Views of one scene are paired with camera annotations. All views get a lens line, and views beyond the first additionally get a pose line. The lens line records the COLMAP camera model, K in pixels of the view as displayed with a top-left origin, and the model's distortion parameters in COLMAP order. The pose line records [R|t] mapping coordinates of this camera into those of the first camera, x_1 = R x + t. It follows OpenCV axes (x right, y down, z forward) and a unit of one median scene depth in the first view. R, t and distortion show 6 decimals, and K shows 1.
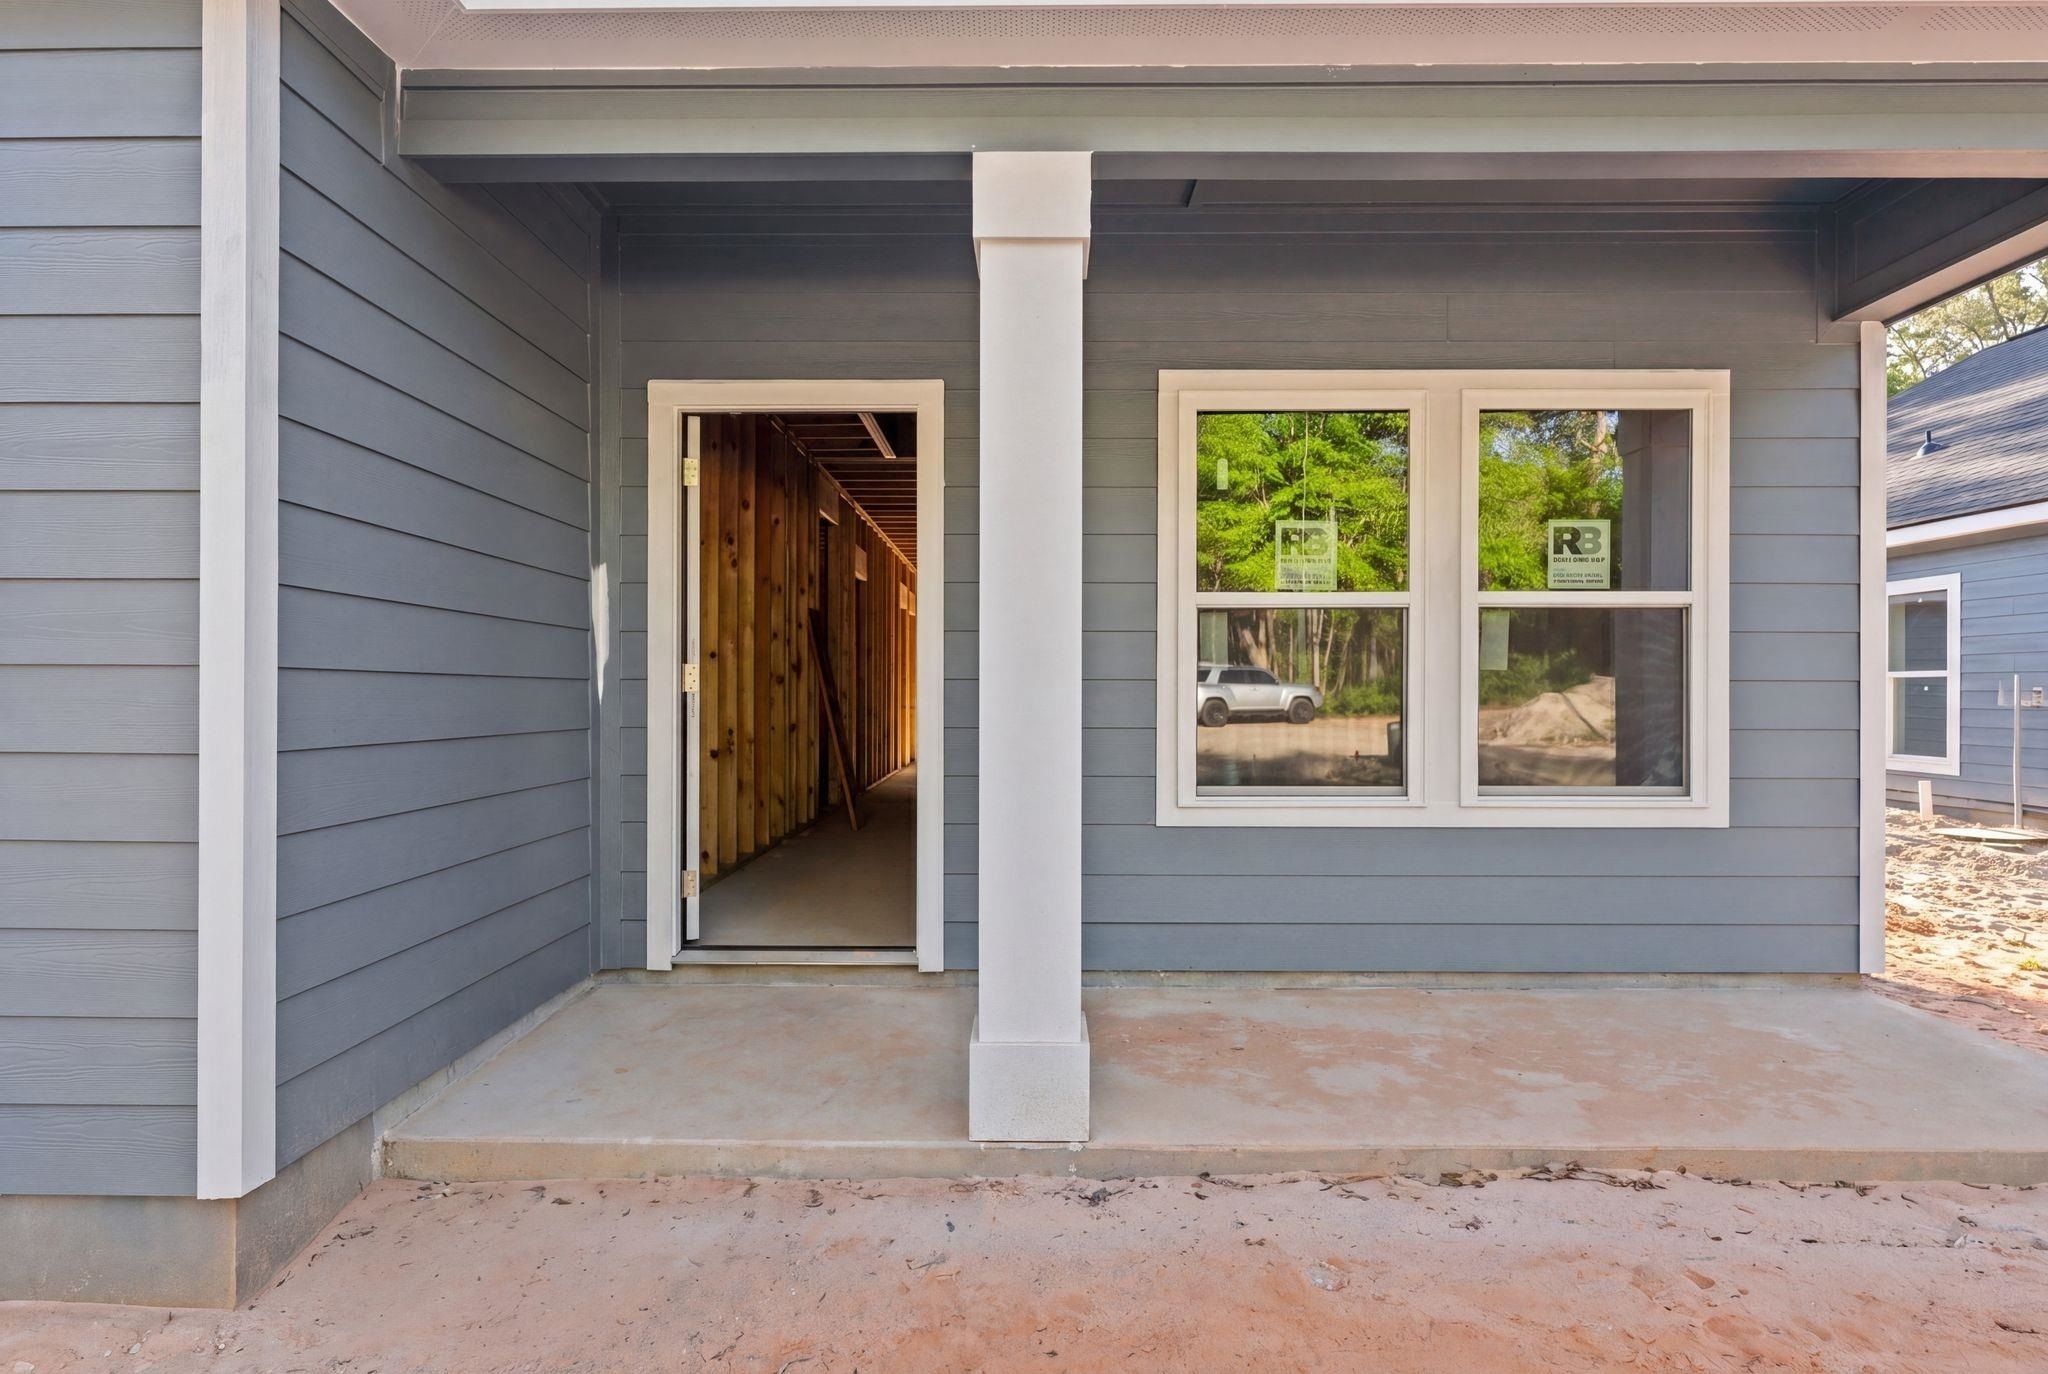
lens RADIAL K [[1186.7, 0, 1024.0], [0, 1186.7, 687.0], [0, 0, 1]] dist [0.004798, 0.000792]
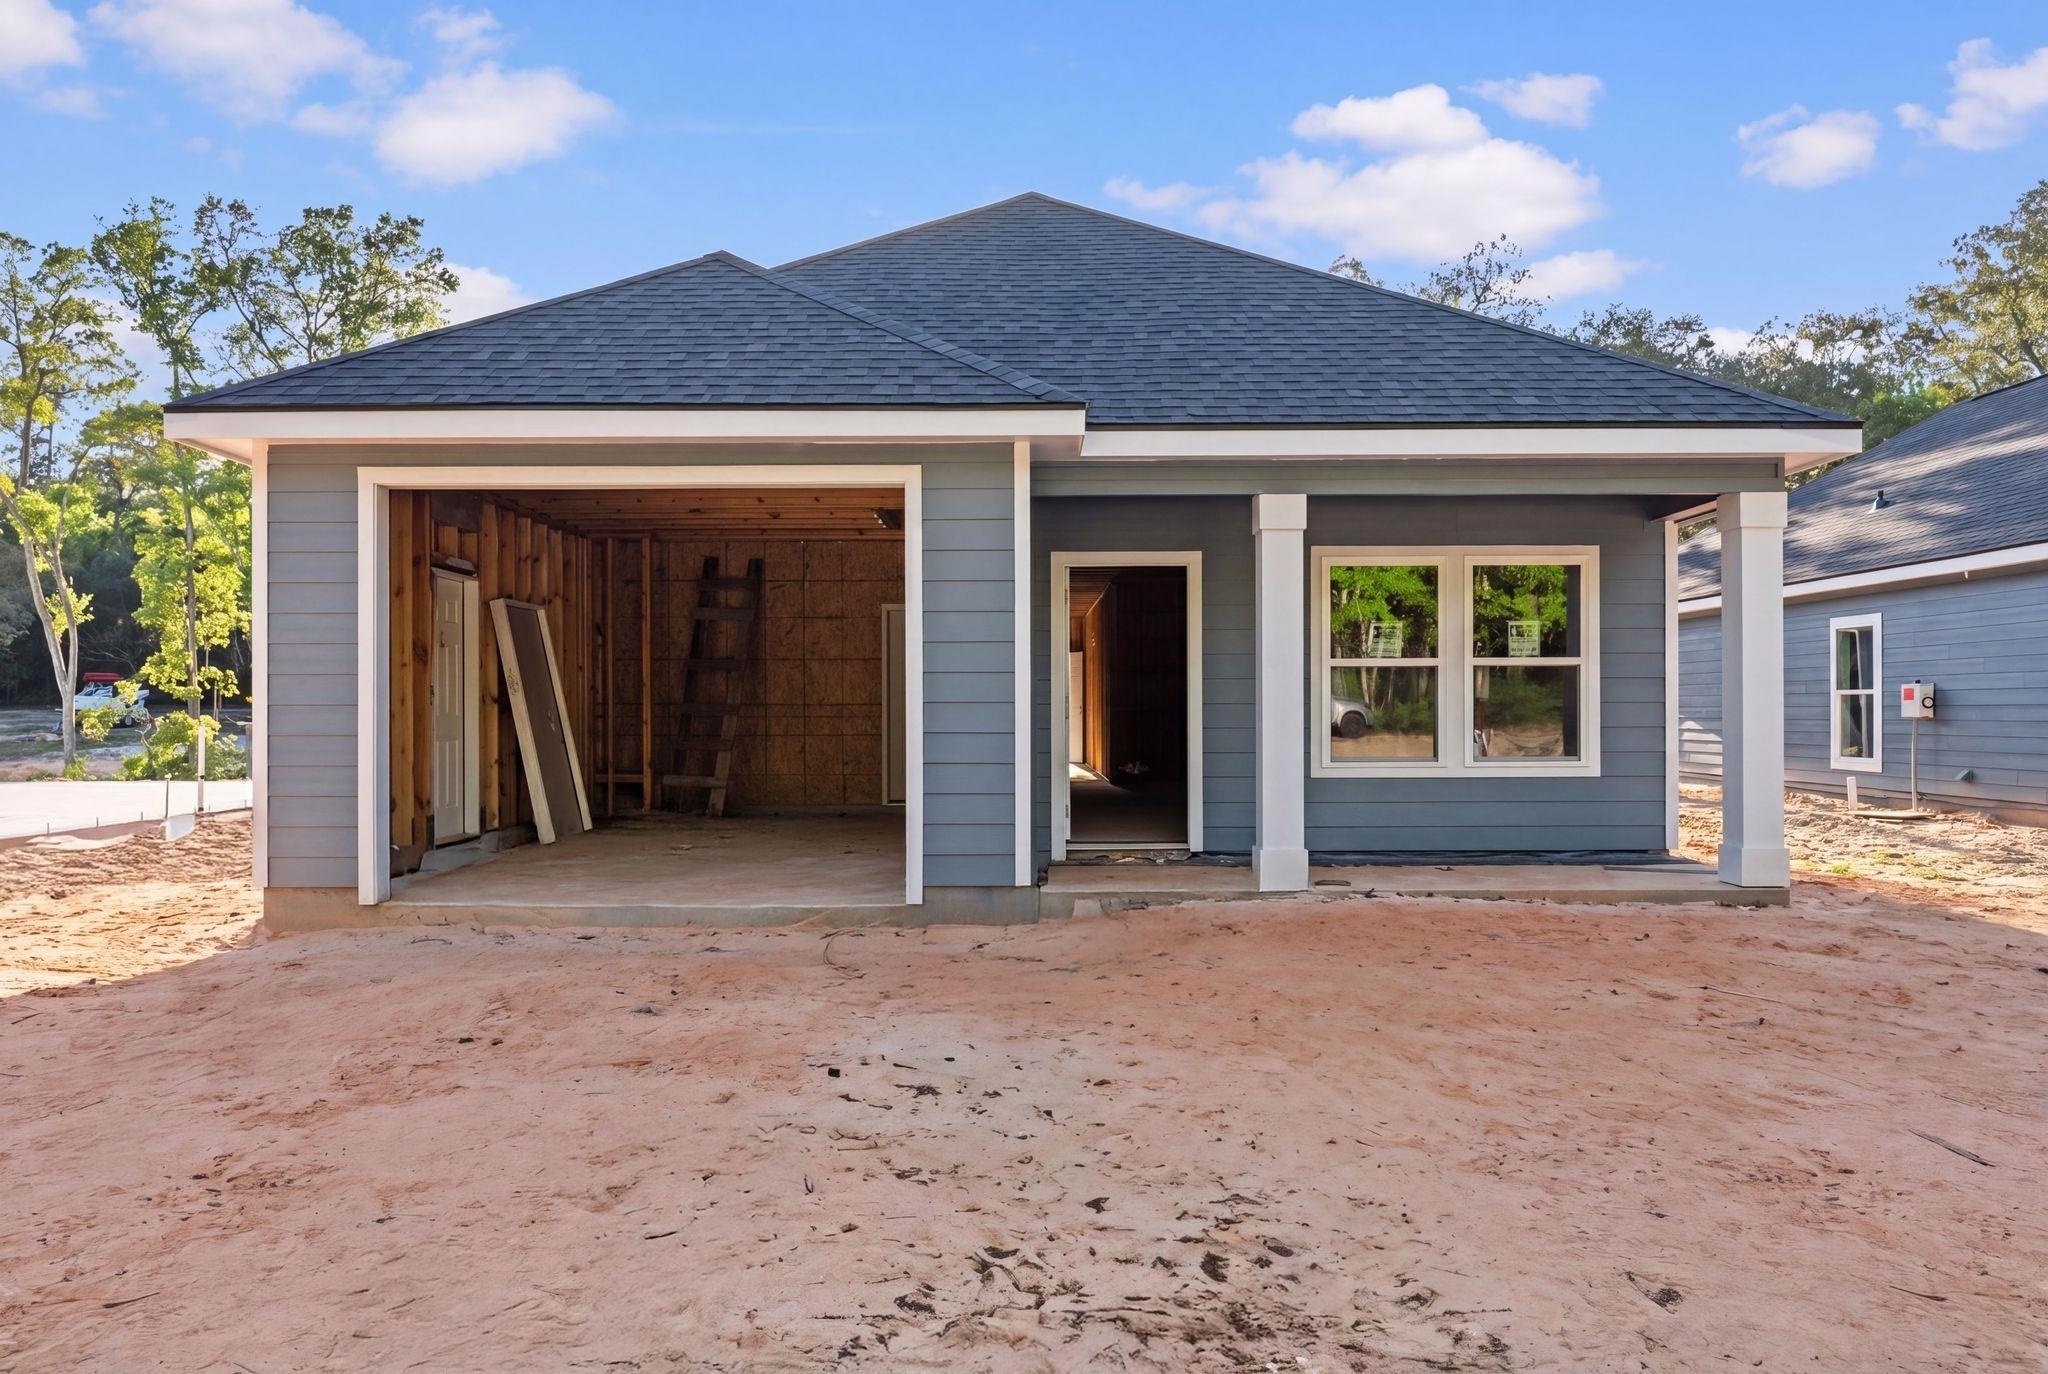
lens RADIAL K [[1373.1, 0, 1024.0], [0, 1373.1, 687.0], [0, 0, 1]] dist [-0.025787, -0.000191]
pose [[0.999986, -0.004301, 0.003146, -0.376789], [0.004339, 0.999916, -0.012225, -0.007312], [-0.003093, 0.012238, 0.999920, -1.280733]]
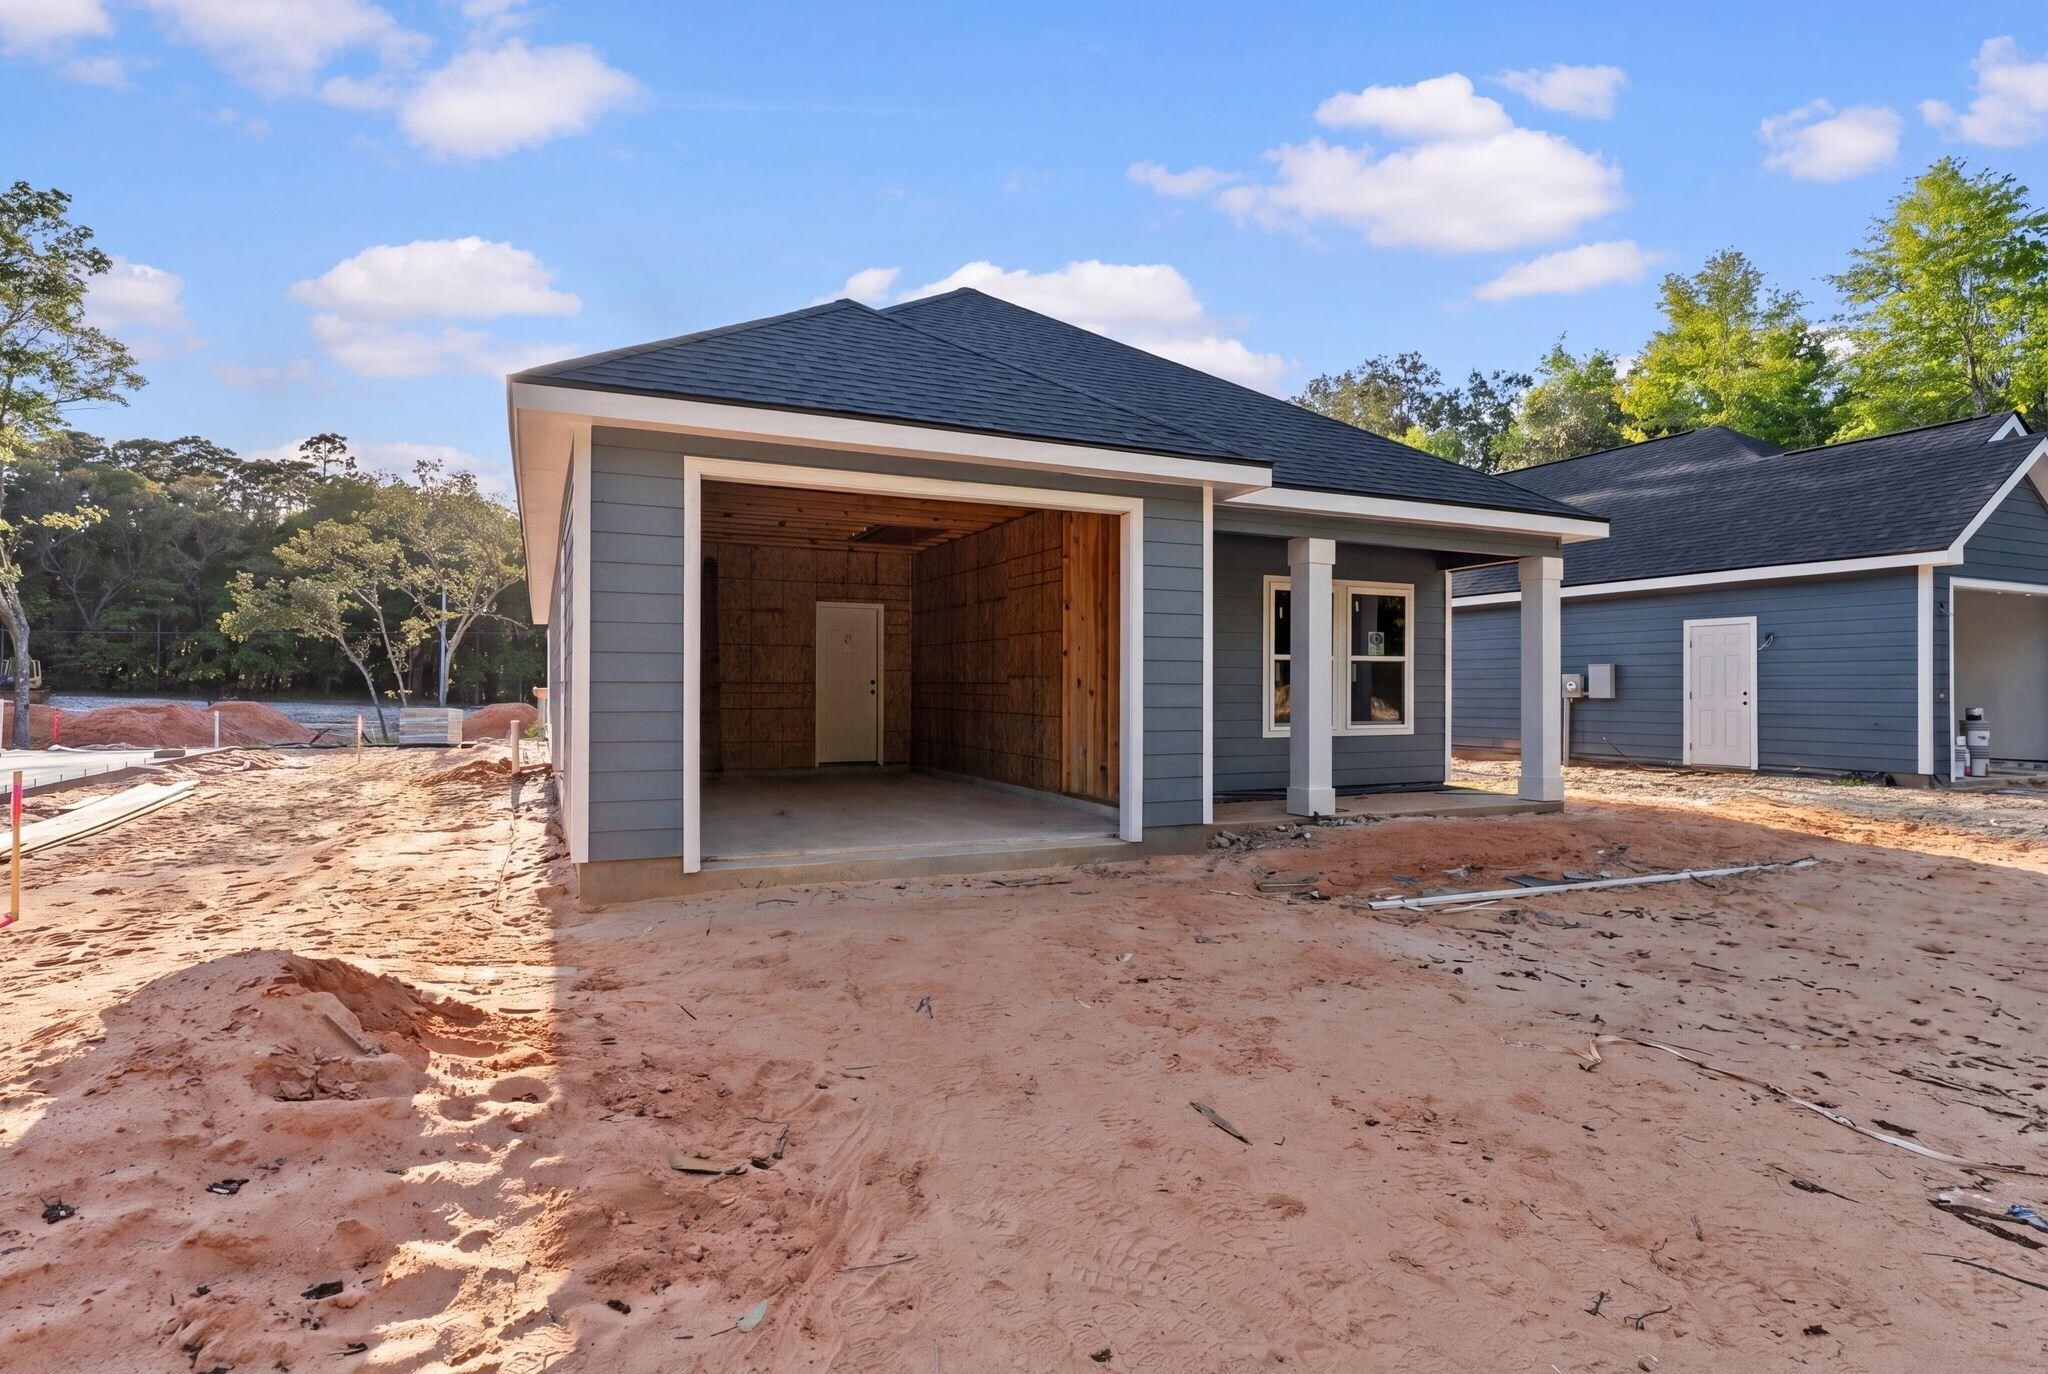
lens RADIAL K [[1030.2, 0, 1006.9], [0, 1030.2, 686.8], [0, 0, 1]] dist [-0.023616, -0.000485]
pose [[0.905379, 0.000147, 0.424605, -1.472775], [-0.001810, 0.999992, 0.003514, -0.011046], [-0.424601, -0.003950, 0.905372, -0.945893]]
